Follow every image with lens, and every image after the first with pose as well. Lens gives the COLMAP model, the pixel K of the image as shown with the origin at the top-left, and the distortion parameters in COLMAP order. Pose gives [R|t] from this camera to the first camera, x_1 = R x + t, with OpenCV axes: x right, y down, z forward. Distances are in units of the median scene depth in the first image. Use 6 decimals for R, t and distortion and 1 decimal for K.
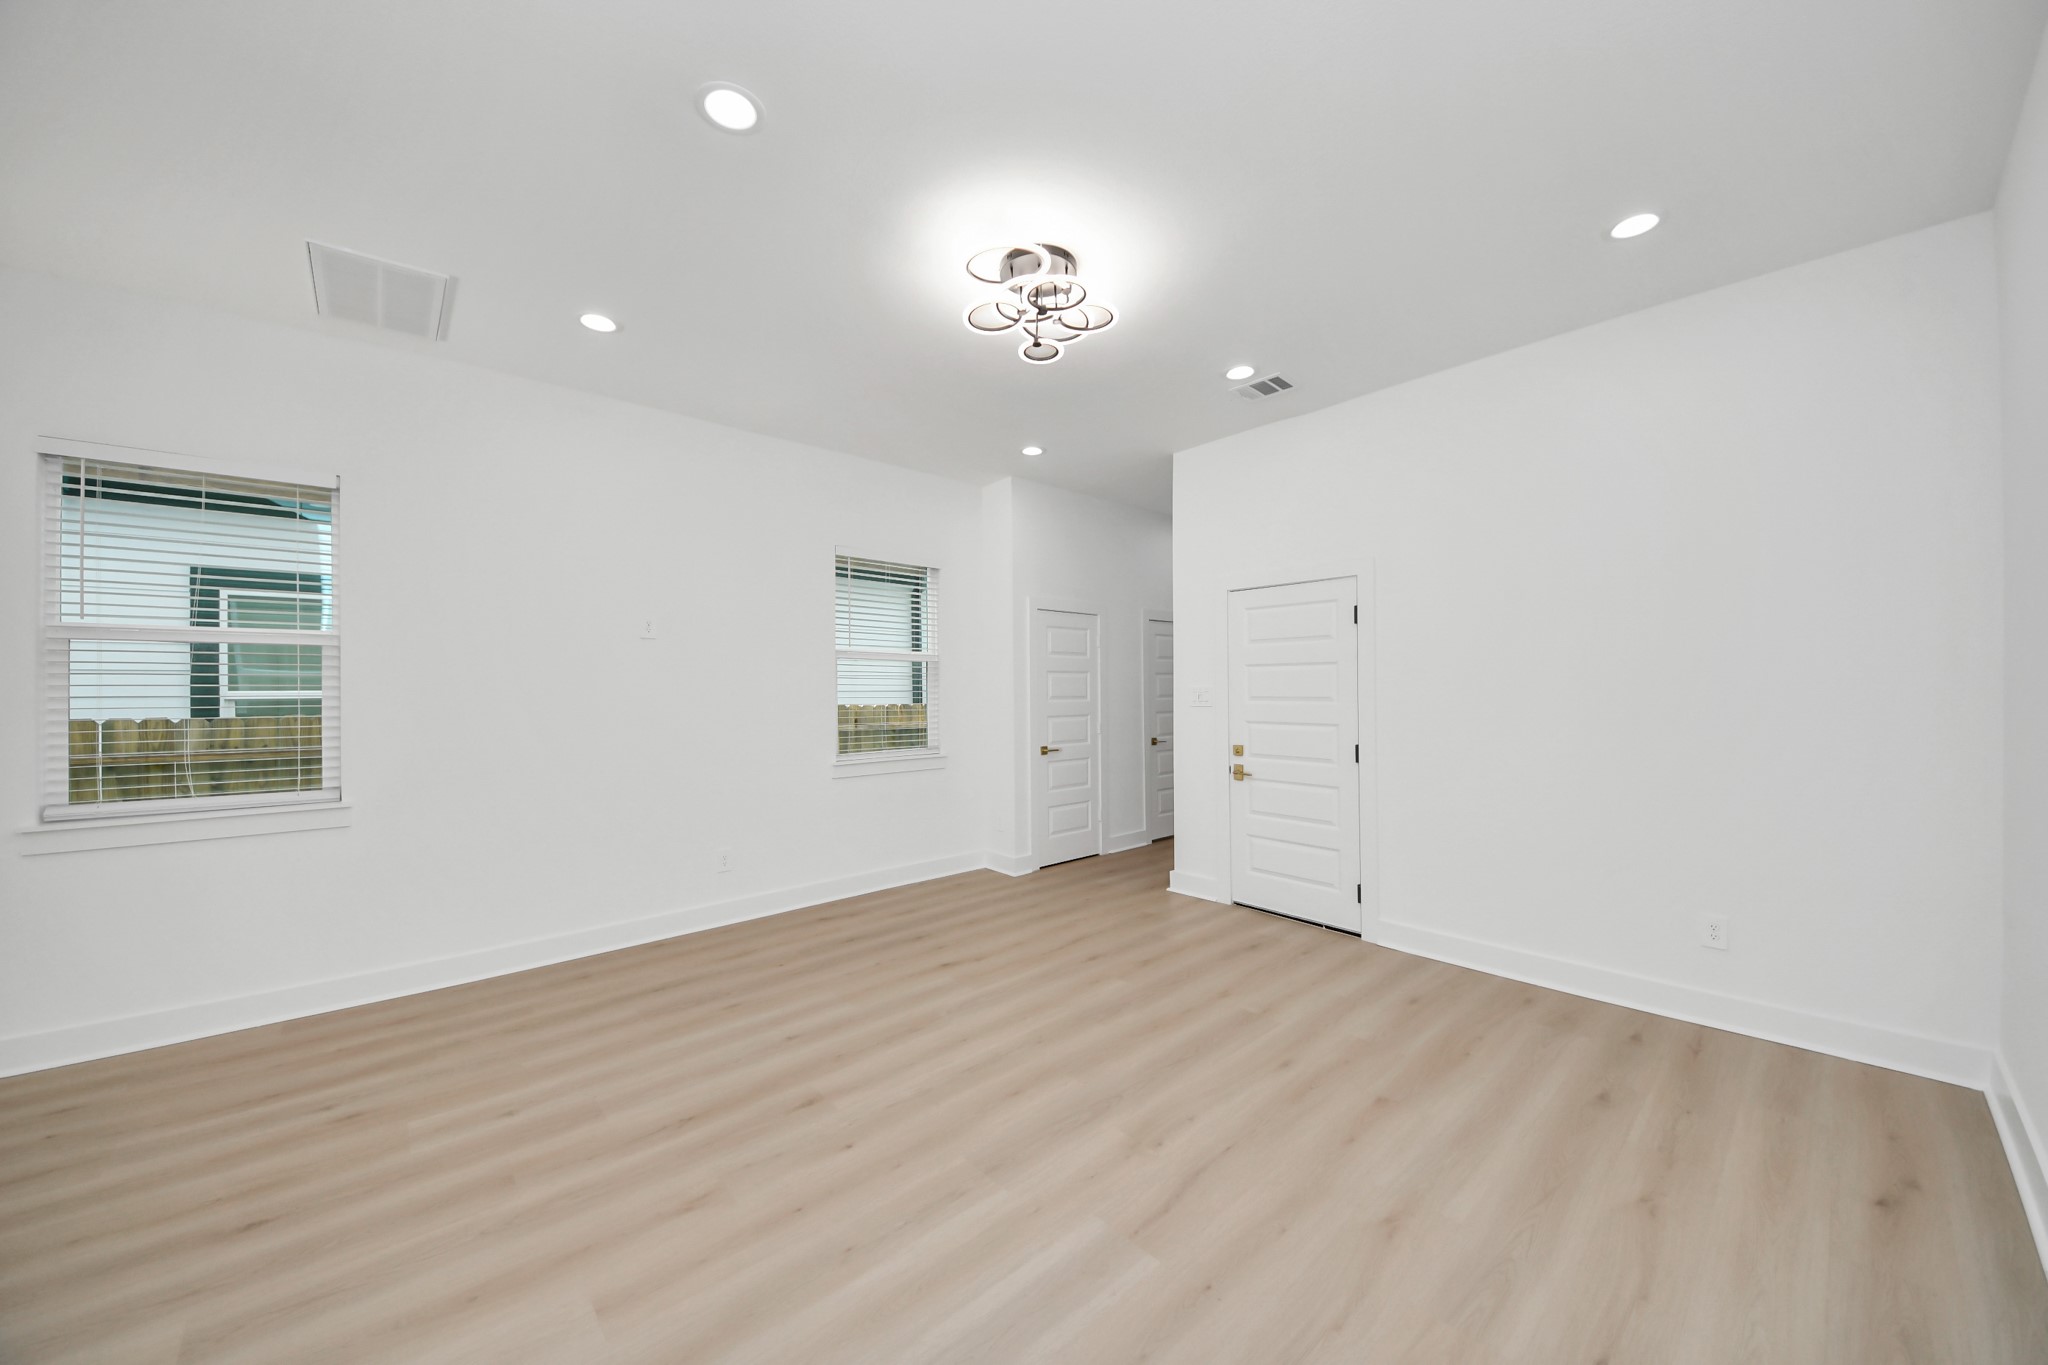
lens RADIAL K [[724.4, 0, 1021.9], [0, 724.4, 687.6], [0, 0, 1]] dist [0.022559, -0.017582]
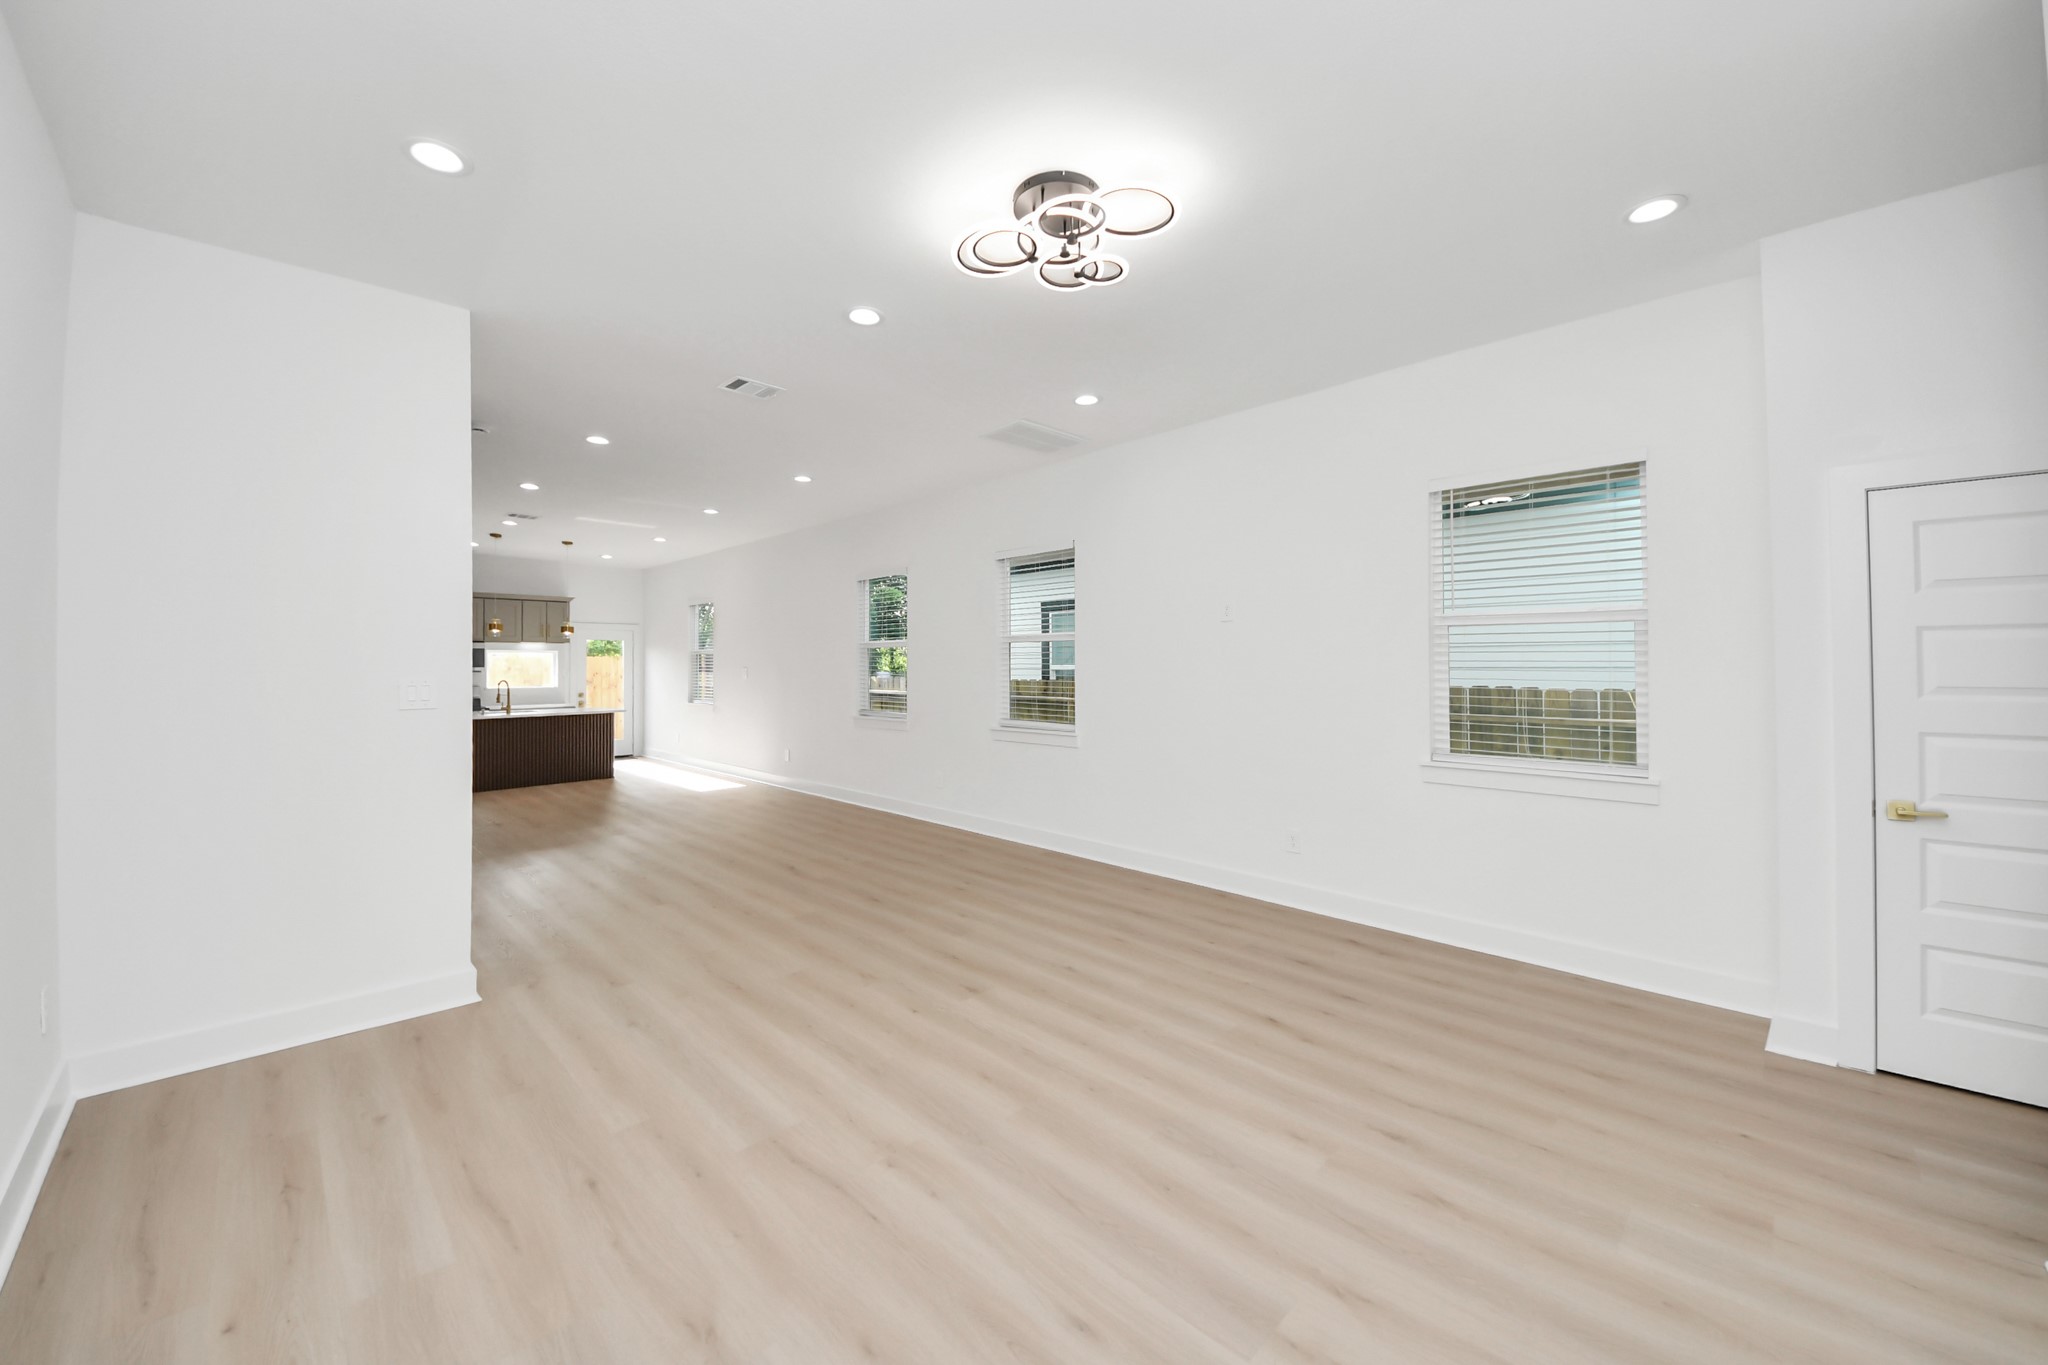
lens RADIAL K [[780.3, 0, 1025.1], [0, 780.3, 615.3], [0, 0, 1]] dist [0.023570, -0.019429]
pose [[0.032770, -0.061271, -0.997583, 0.900842], [0.000616, 0.998120, -0.061284, -0.003129], [0.999463, 0.001394, 0.032746, 0.835275]]
